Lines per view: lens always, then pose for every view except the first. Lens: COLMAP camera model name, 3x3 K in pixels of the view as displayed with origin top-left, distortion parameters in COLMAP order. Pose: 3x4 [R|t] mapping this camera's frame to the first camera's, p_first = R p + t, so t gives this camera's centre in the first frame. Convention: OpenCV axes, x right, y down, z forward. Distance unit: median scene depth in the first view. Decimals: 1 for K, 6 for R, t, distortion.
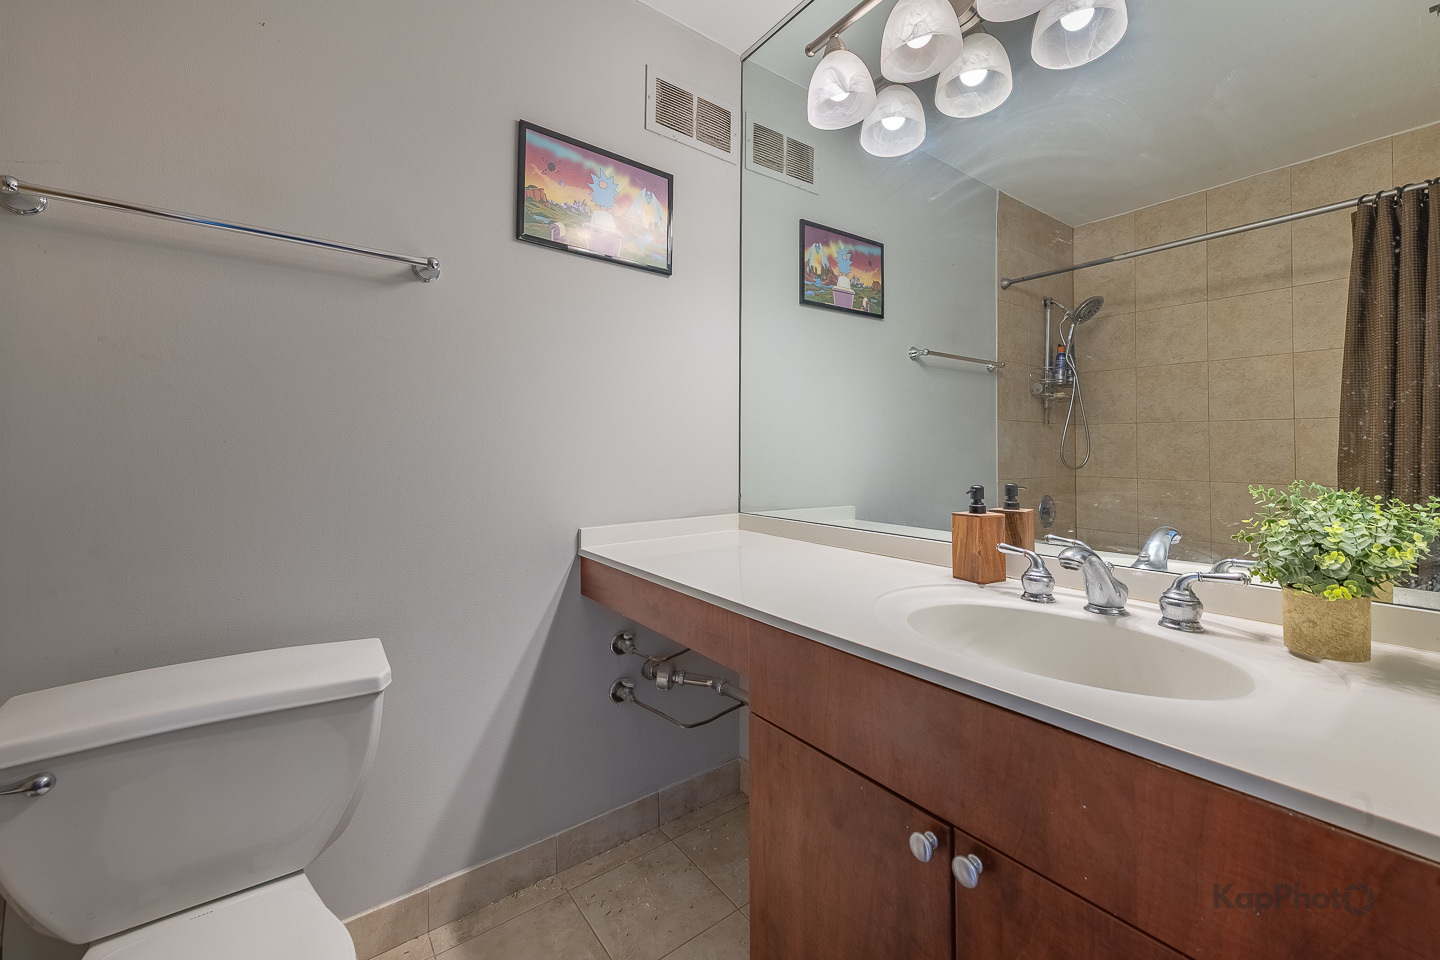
lens RADIAL K [[572.8, 0, 723.2], [0, 572.8, 443.4], [0, 0, 1]] dist [0.002794, -0.005051]
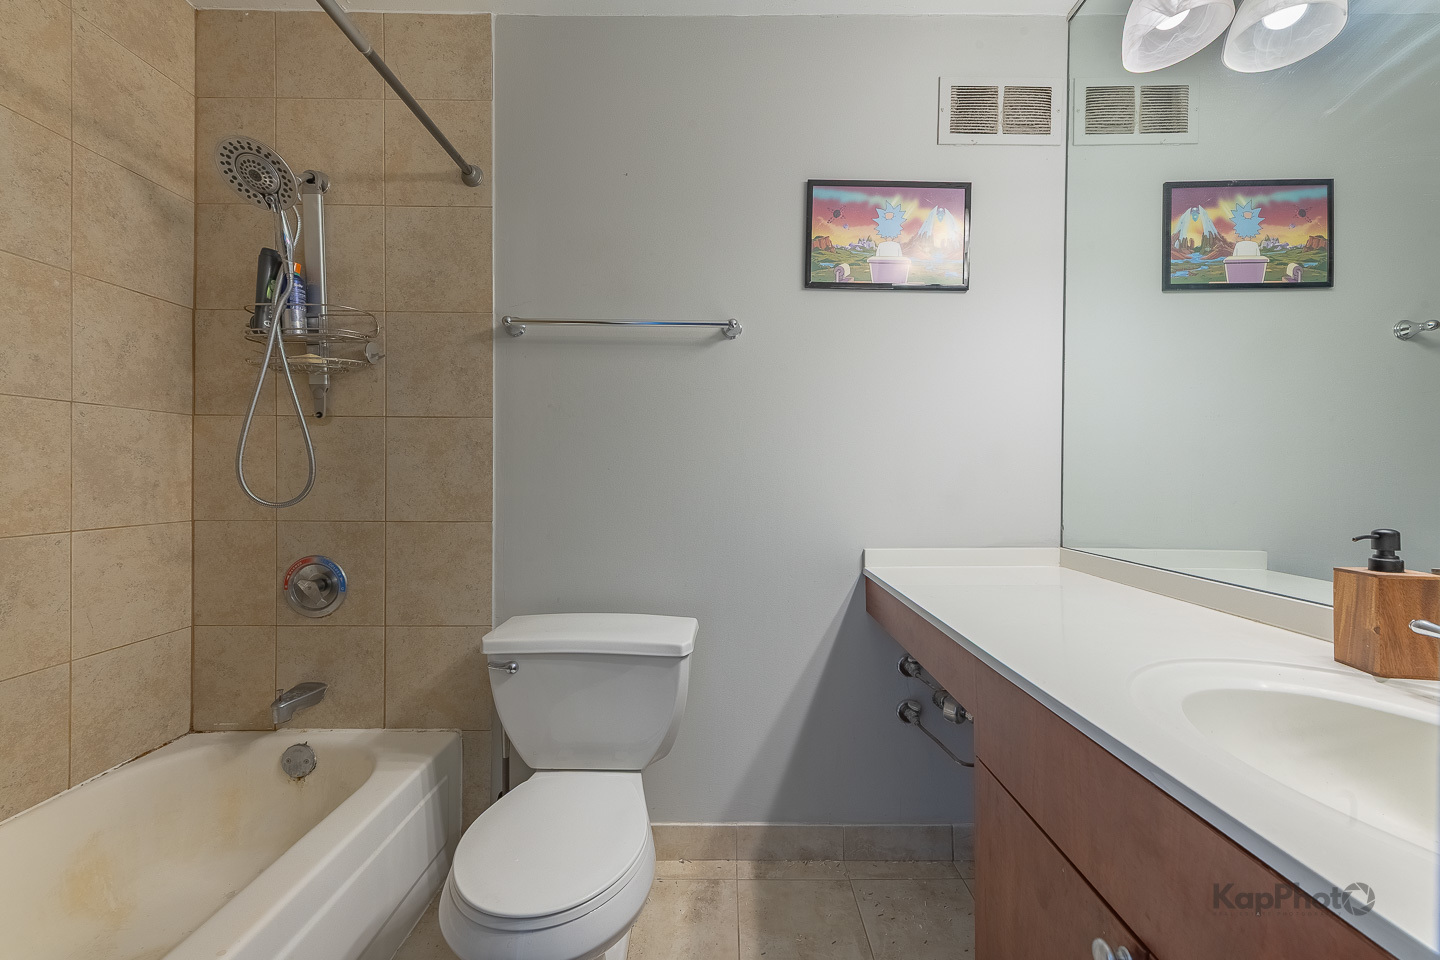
lens RADIAL K [[561.5, 0, 726.1], [0, 561.5, 478.4], [0, 0, 1]] dist [0.000274, -0.005706]
pose [[0.794659, 0.004834, -0.607037, 0.166831], [0.005979, 0.999857, 0.015789, -0.000027], [0.607026, -0.016176, 0.794517, 0.019300]]
